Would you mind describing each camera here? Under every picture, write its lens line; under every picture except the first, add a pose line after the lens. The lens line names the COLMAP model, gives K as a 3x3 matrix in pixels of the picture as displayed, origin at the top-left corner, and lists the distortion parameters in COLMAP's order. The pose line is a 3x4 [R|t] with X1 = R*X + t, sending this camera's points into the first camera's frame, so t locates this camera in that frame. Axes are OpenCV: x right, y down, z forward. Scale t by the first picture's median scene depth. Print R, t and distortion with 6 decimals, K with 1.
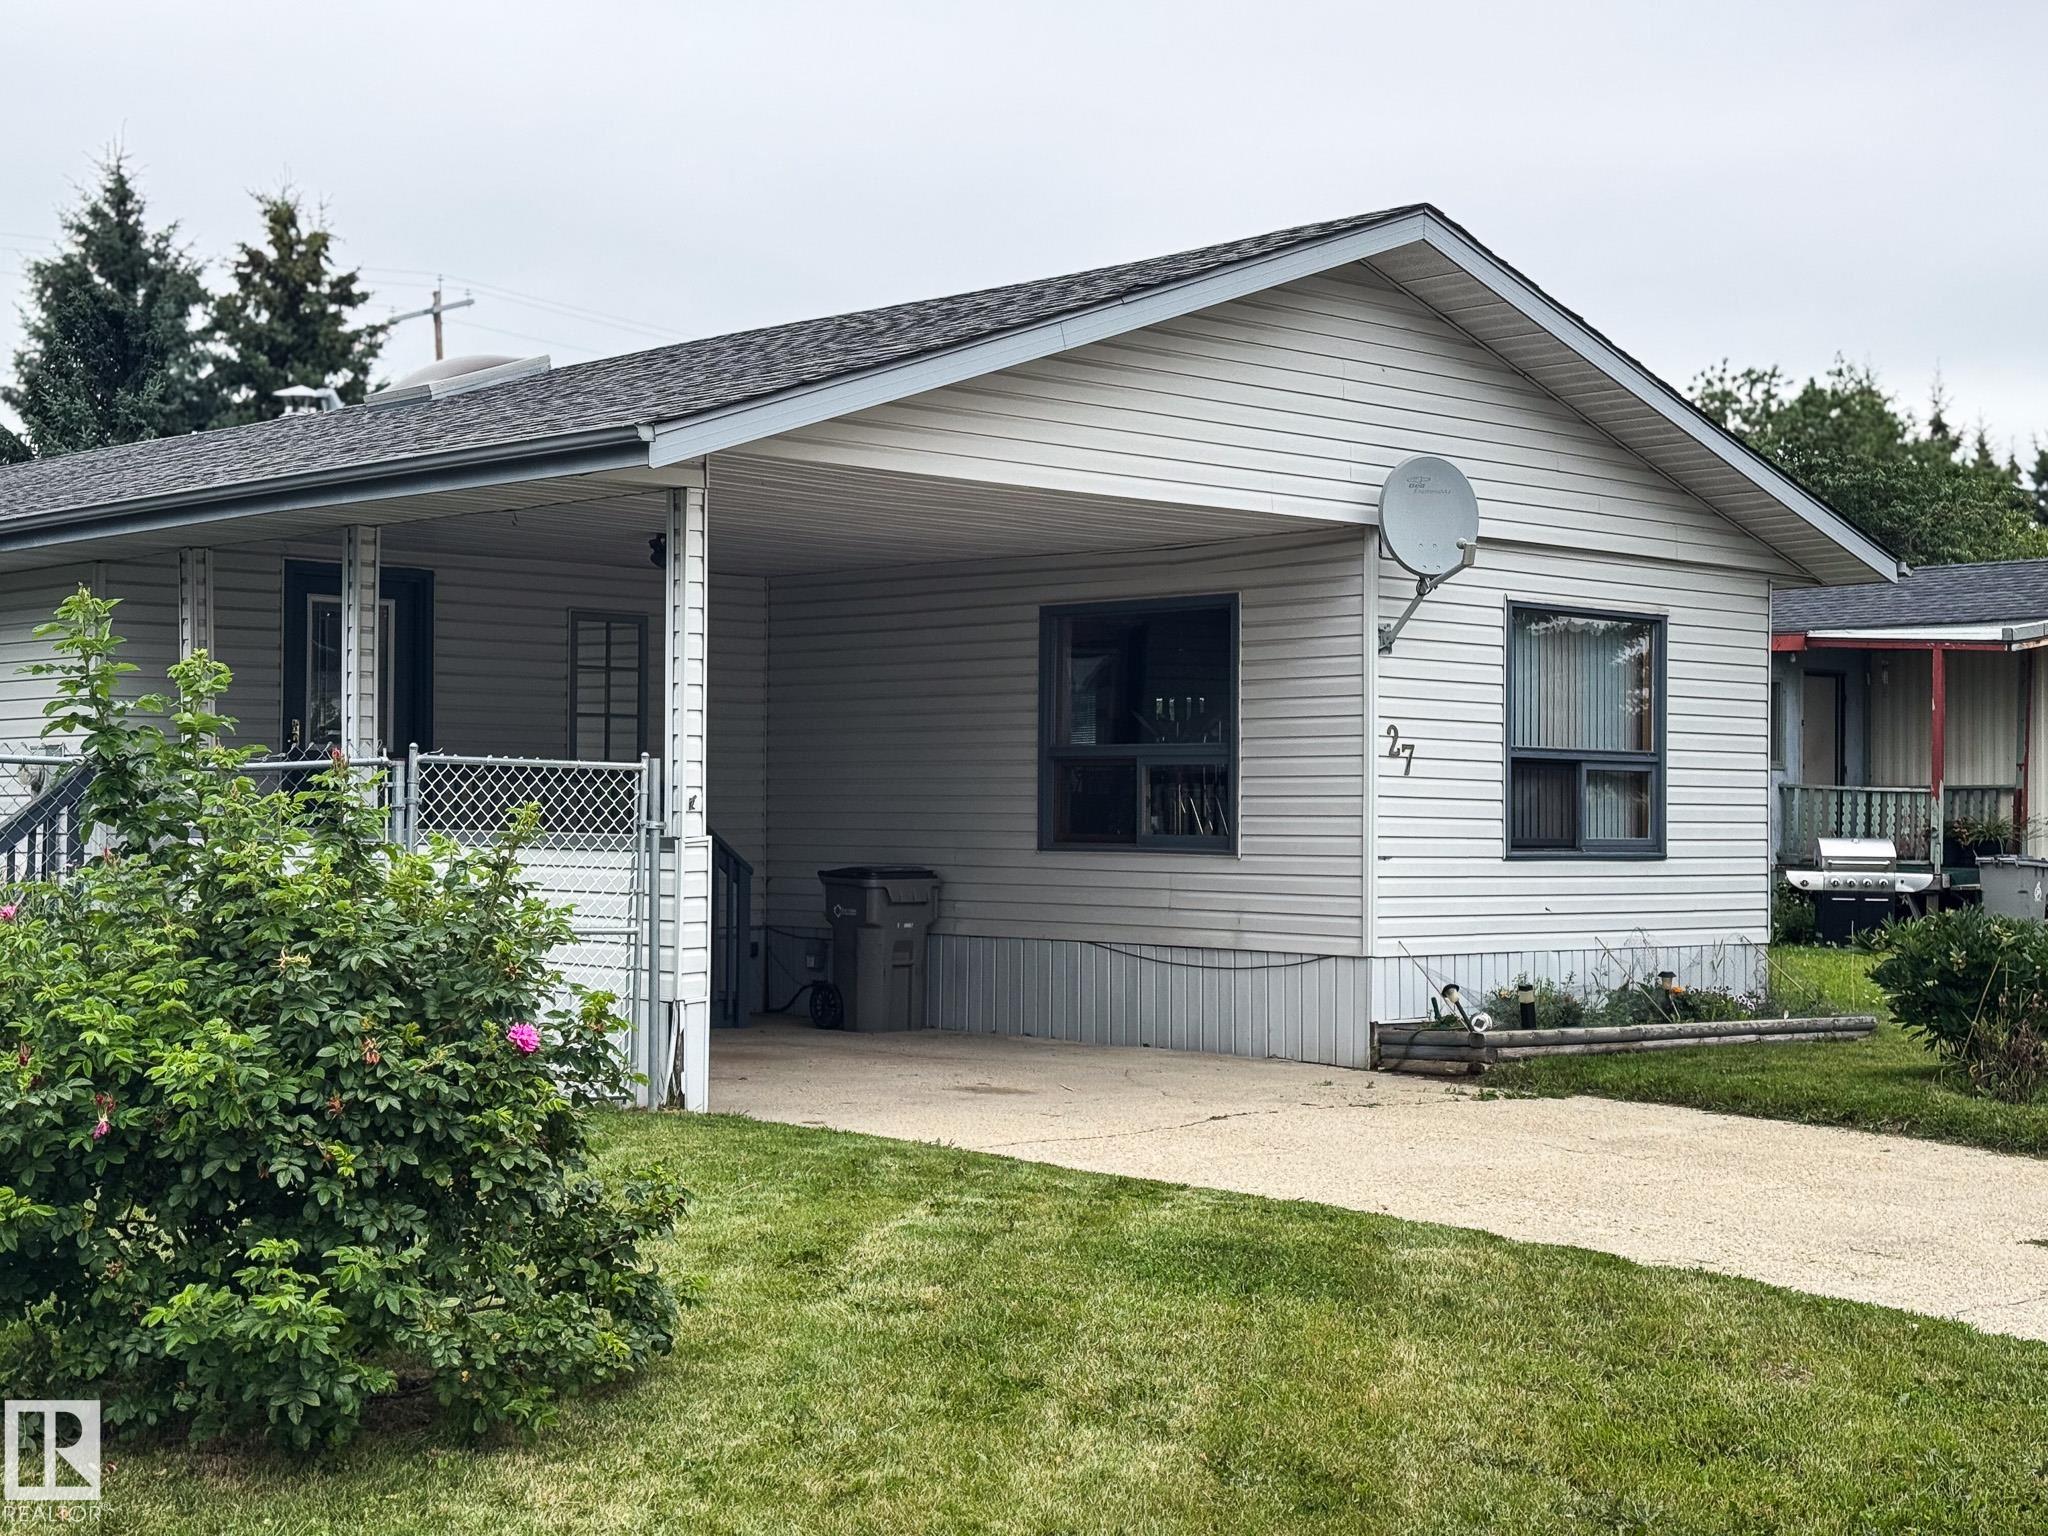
lens RADIAL K [[2849.4, 0, 1030.2], [0, 2849.4, 783.9], [0, 0, 1]] dist [0.067029, 0.000000]
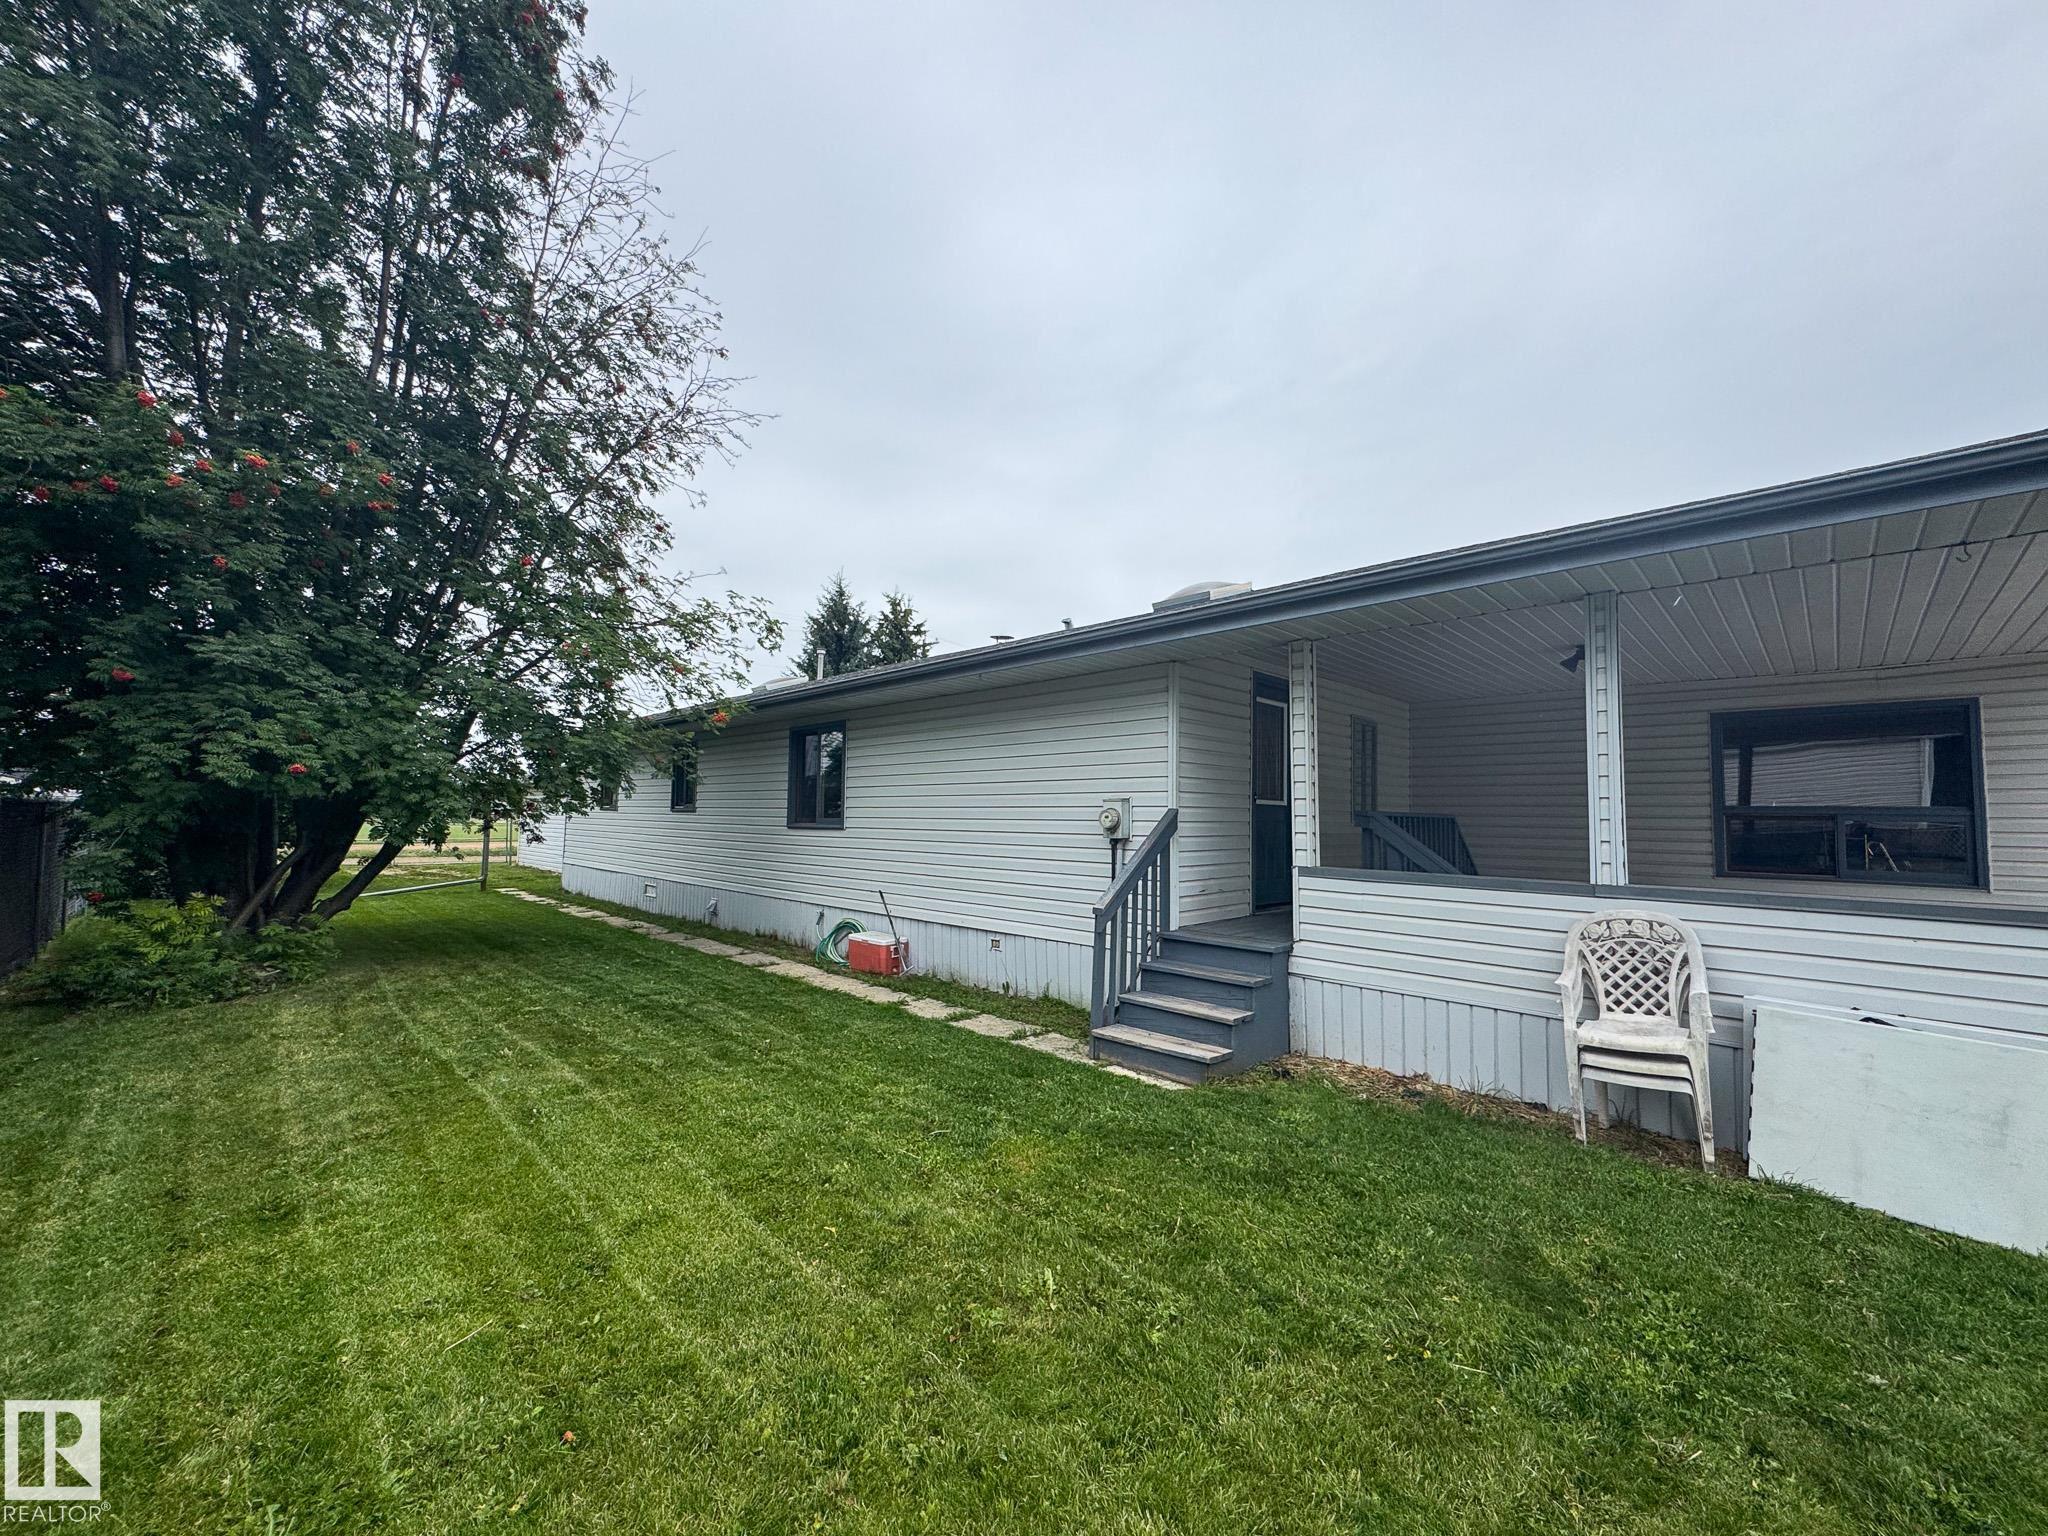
lens RADIAL K [[812.7, 0, 1002.4], [0, 812.7, 763.7], [0, 0, 1]] dist [-0.001390, 0.000114]
pose [[0.999934, 0.010391, -0.004969, -0.366420], [-0.010655, 0.998347, -0.056473, -0.007688], [0.004374, 0.056522, 0.998392, 0.572791]]
